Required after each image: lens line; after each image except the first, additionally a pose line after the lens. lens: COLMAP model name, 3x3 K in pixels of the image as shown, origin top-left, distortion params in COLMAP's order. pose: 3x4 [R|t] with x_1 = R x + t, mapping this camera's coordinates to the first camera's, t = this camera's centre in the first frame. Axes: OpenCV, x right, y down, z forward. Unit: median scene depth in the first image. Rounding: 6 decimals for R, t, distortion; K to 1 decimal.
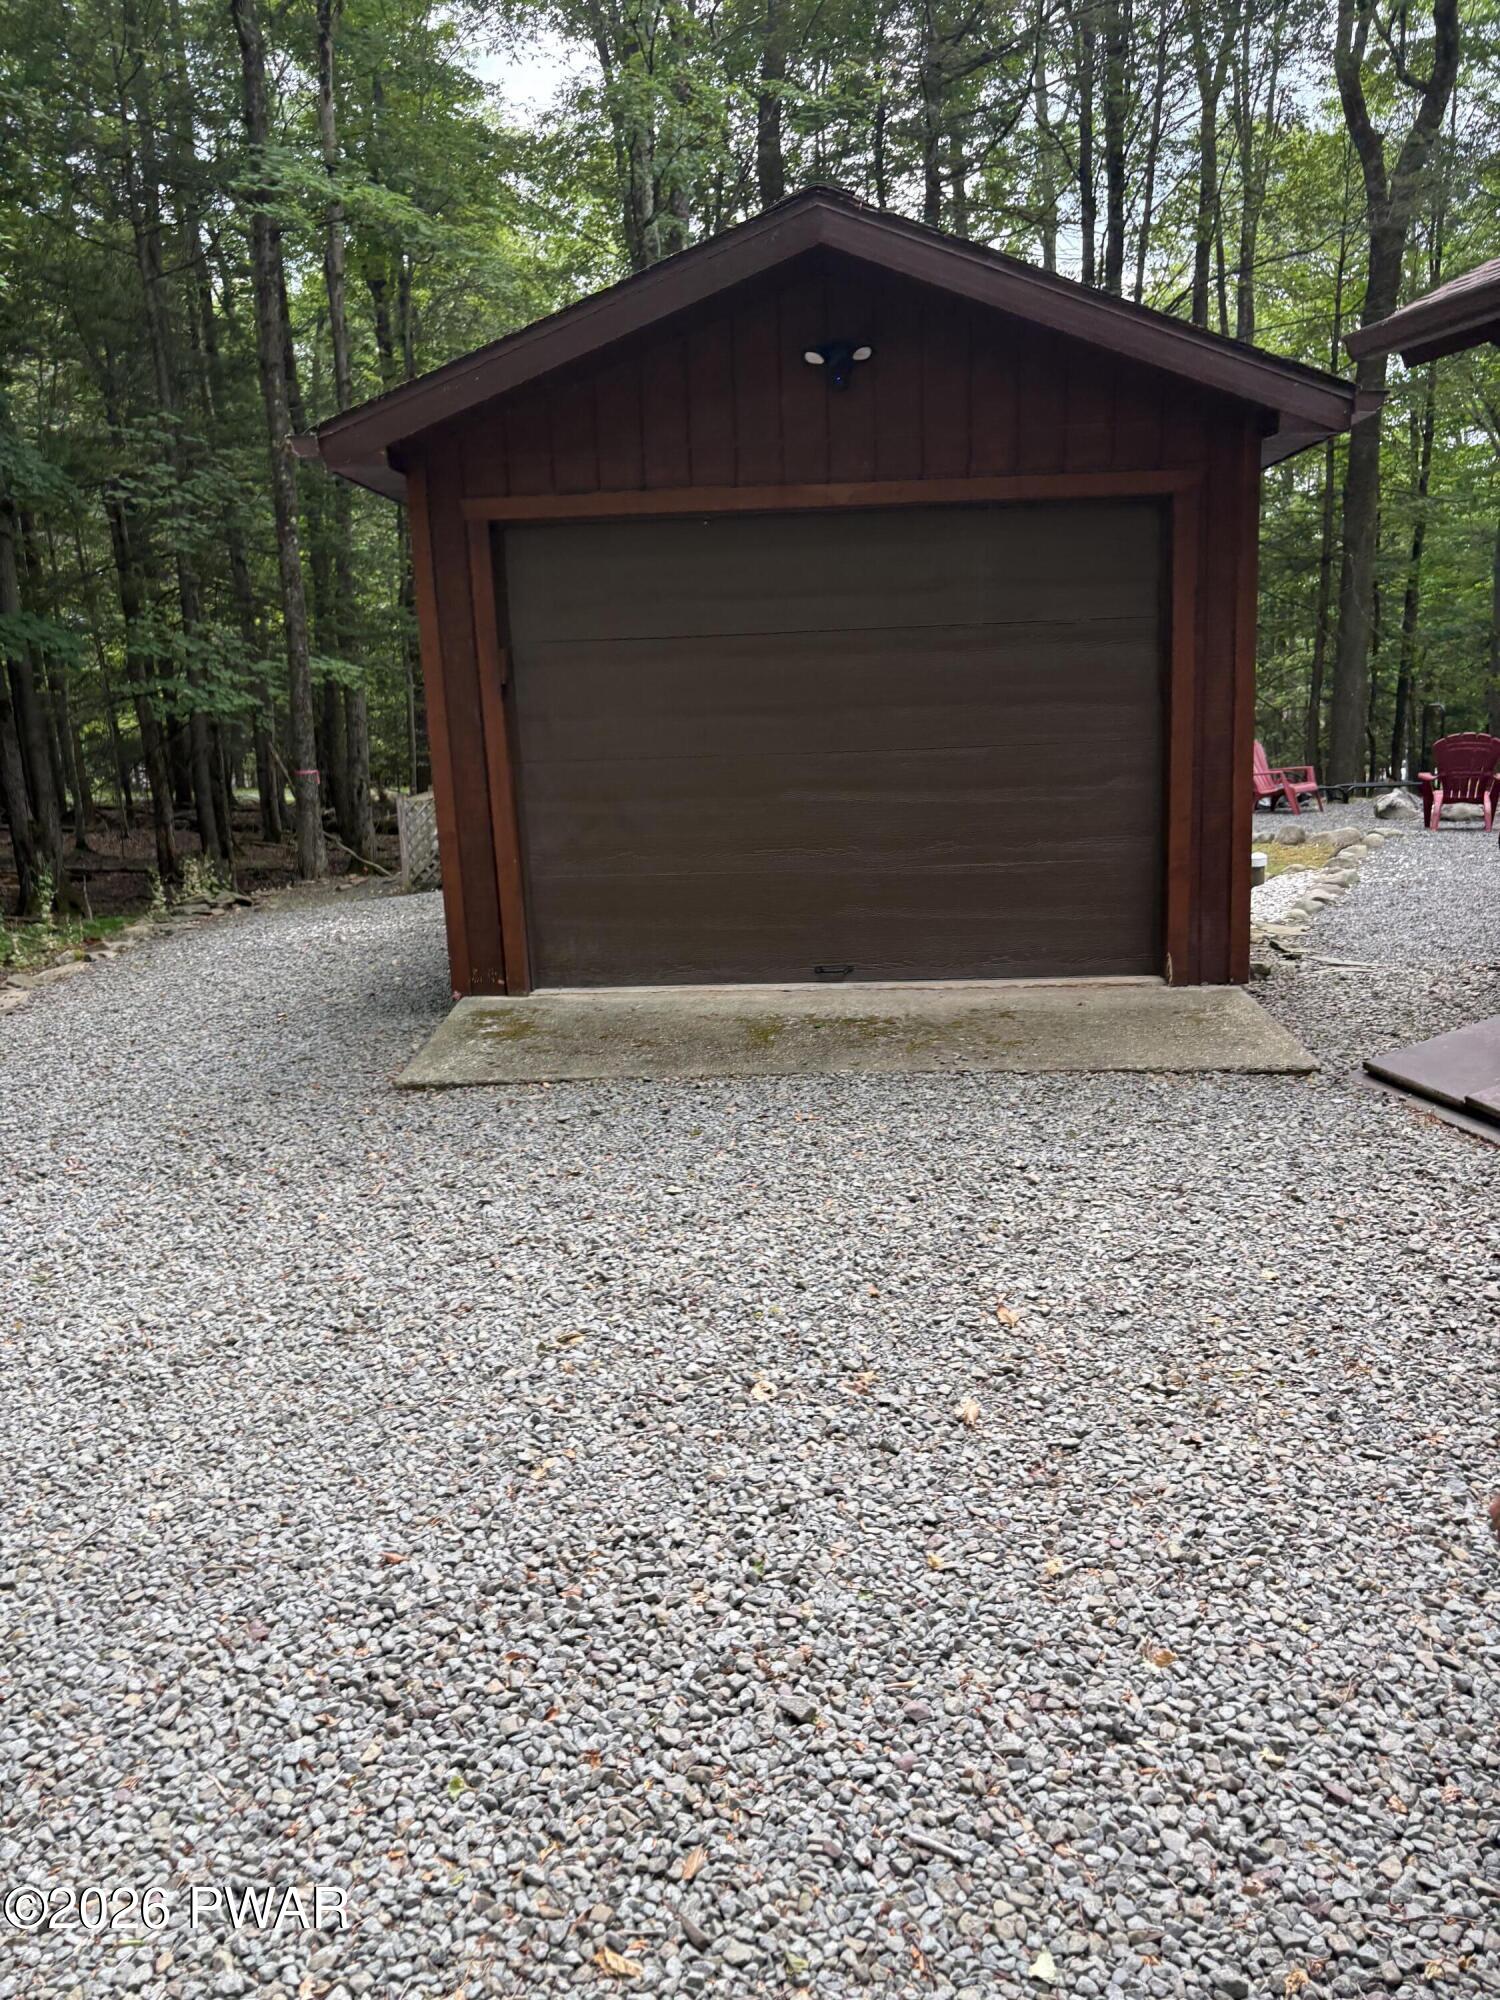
lens RADIAL K [[1513.8, 0, 754.0], [0, 1513.8, 1013.8], [0, 0, 1]] dist [0.040483, -0.087772]
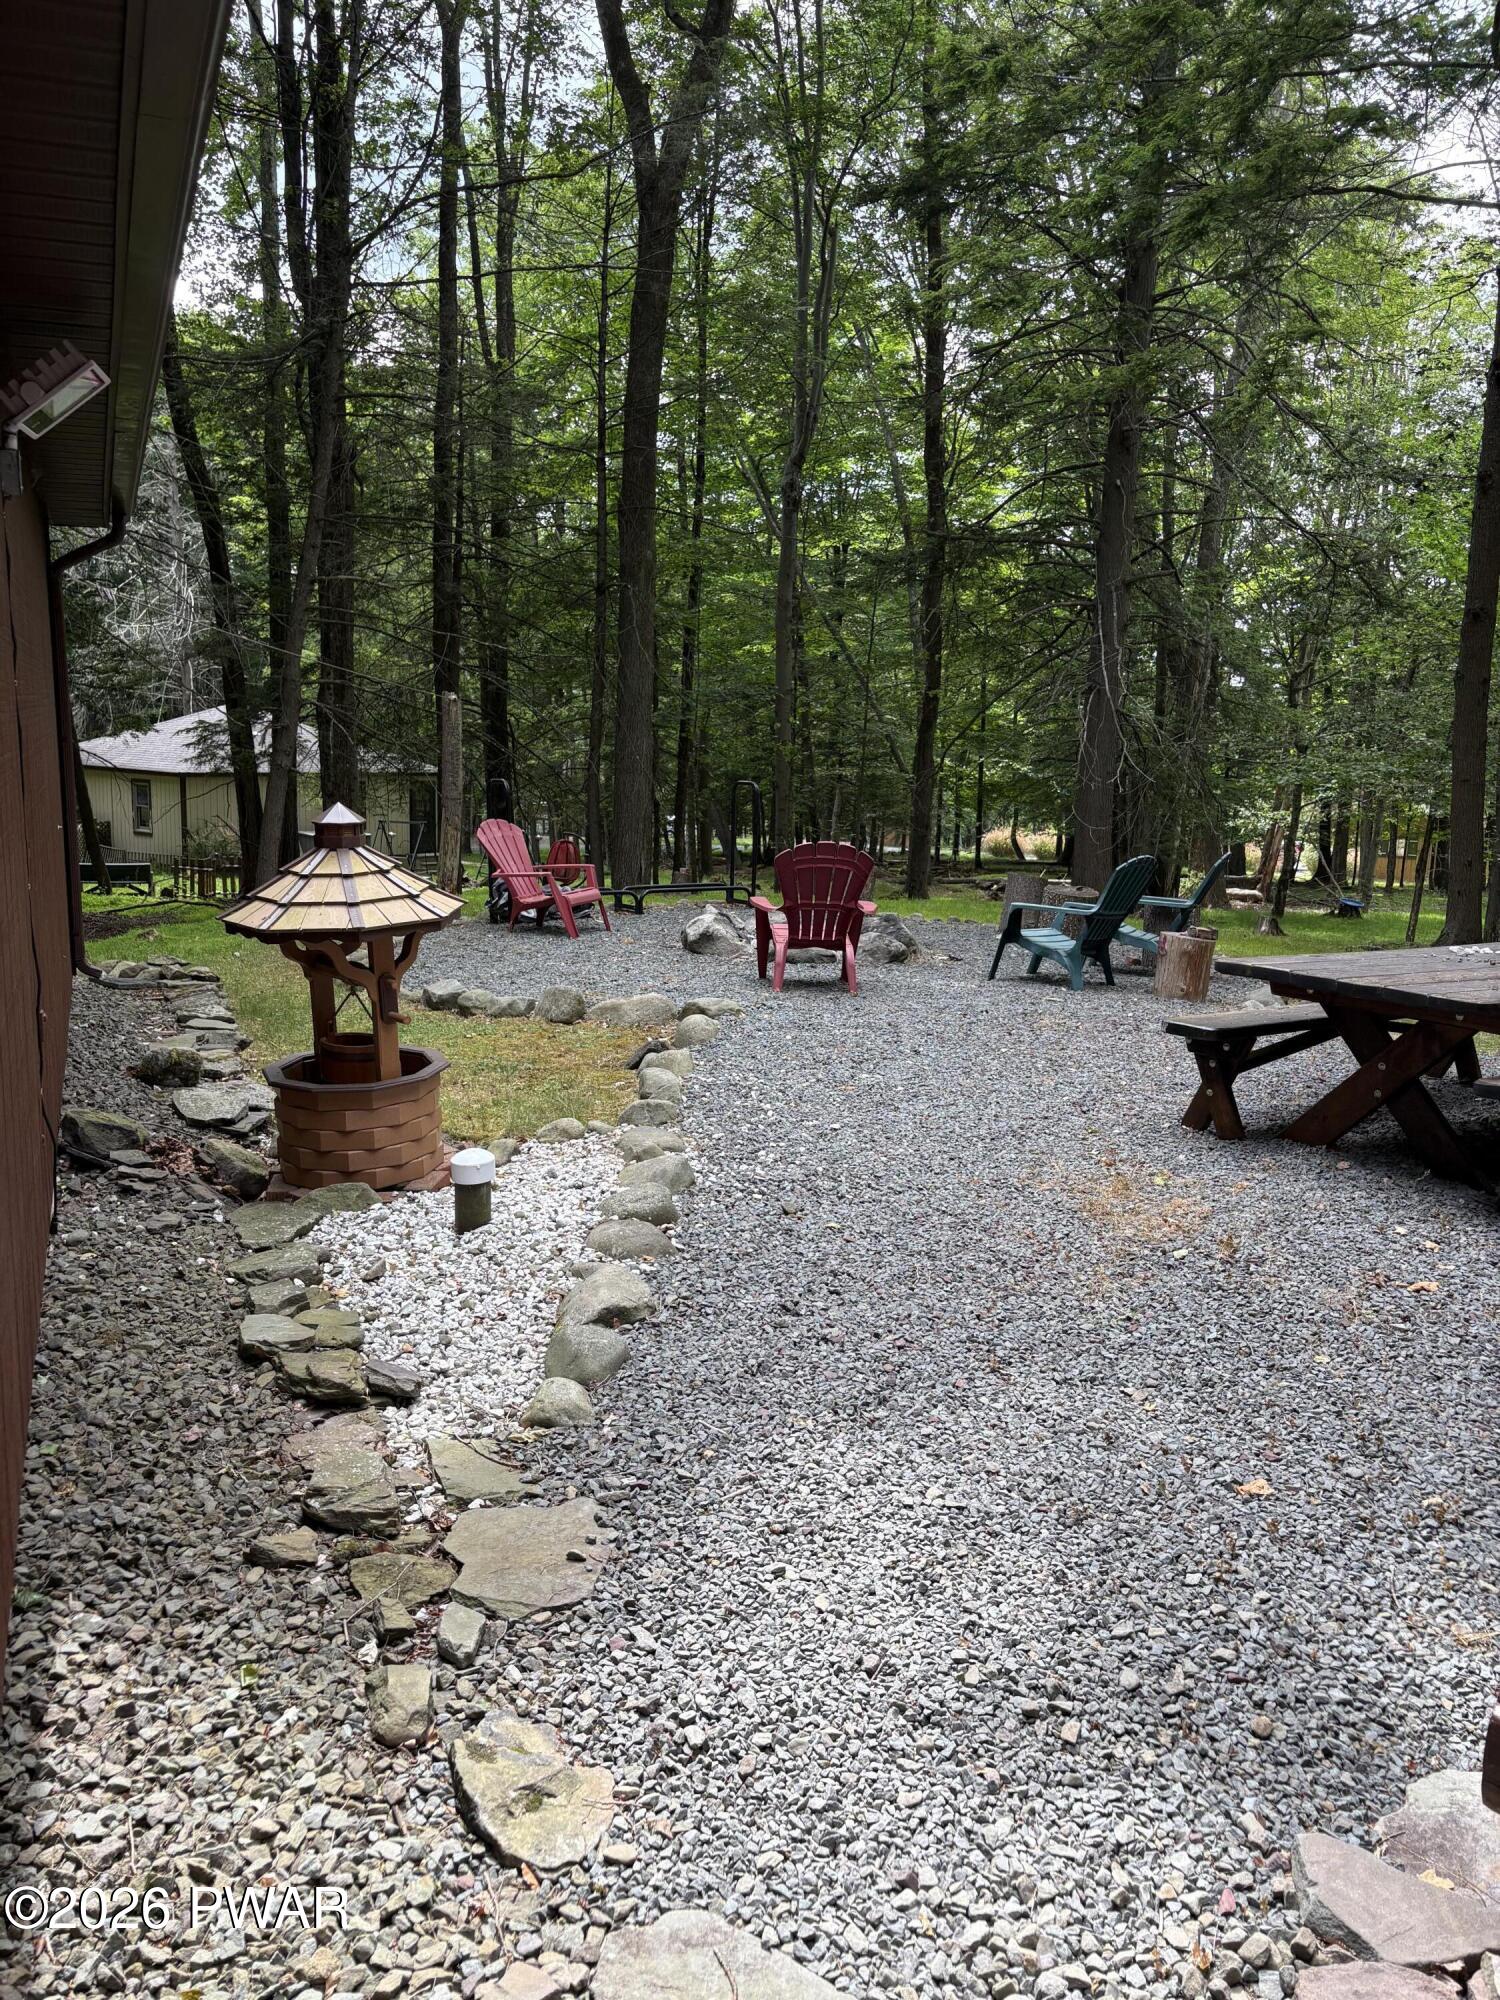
lens RADIAL K [[1513.8, 0, 754.0], [0, 1513.8, 1013.8], [0, 0, 1]] dist [0.040483, -0.087772]
pose [[0.900597, -0.031686, 0.433498, 0.131659], [0.042296, 0.998995, -0.014848, -0.080412], [-0.432592, 0.031707, 0.901032, 0.347892]]
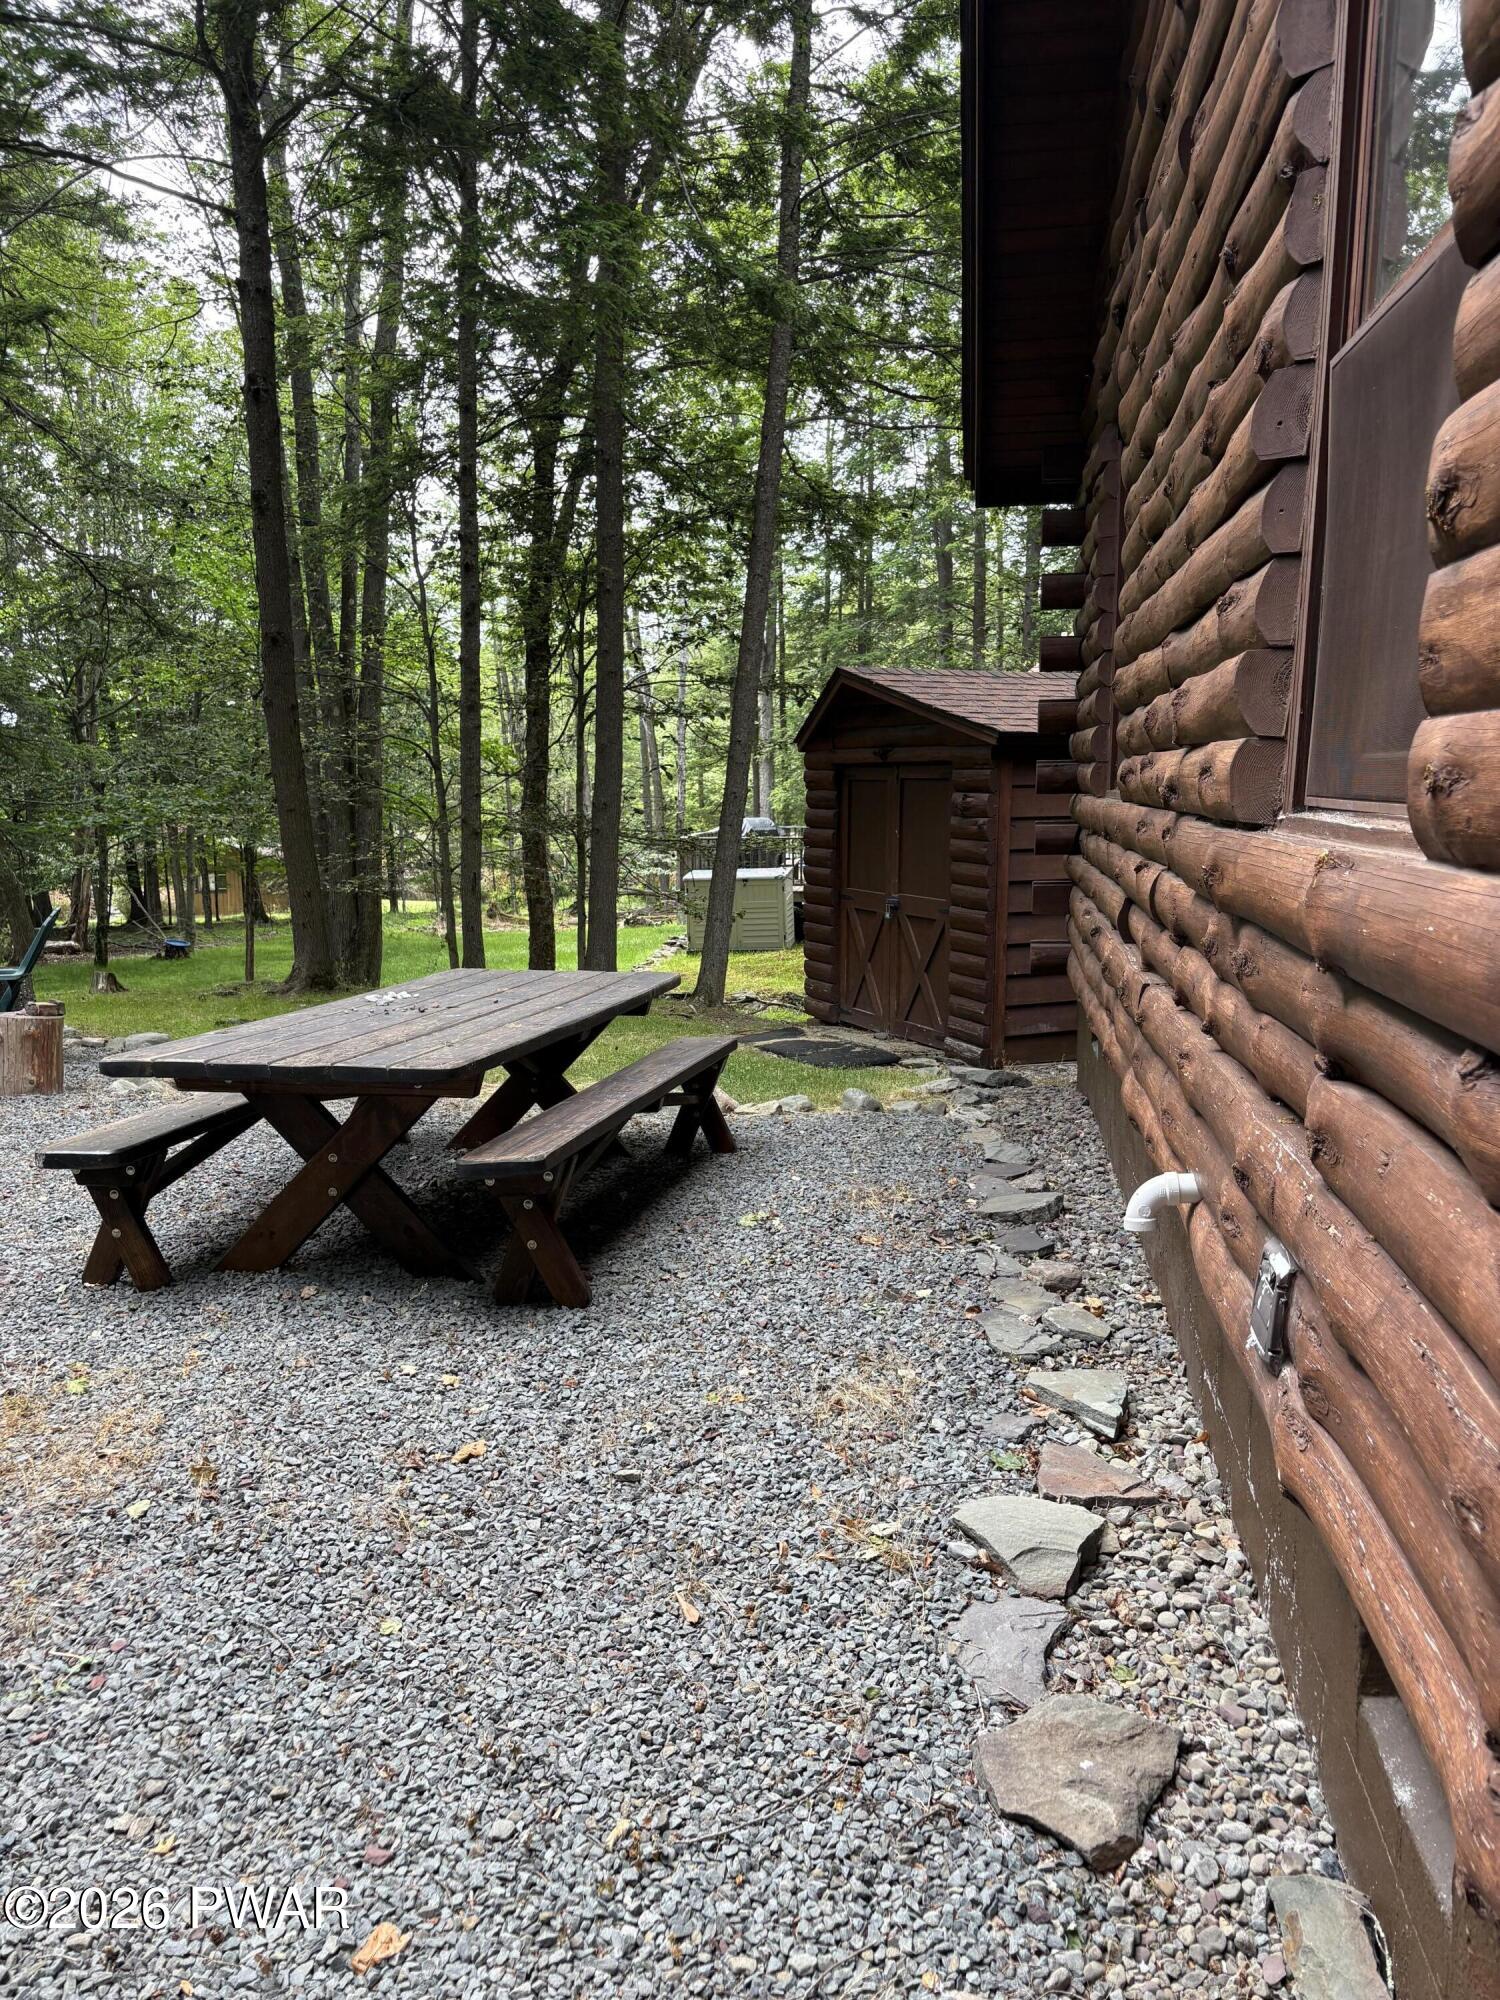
lens RADIAL K [[1532.5, 0, 750.0], [0, 1532.5, 1000.0], [0, 0, 1]] dist [0.036428, -0.002928]
pose [[0.371538, -0.113971, 0.921396, 0.177055], [0.196870, 0.979539, 0.041778, -0.092021], [-0.907305, 0.165873, 0.386374, 0.409333]]
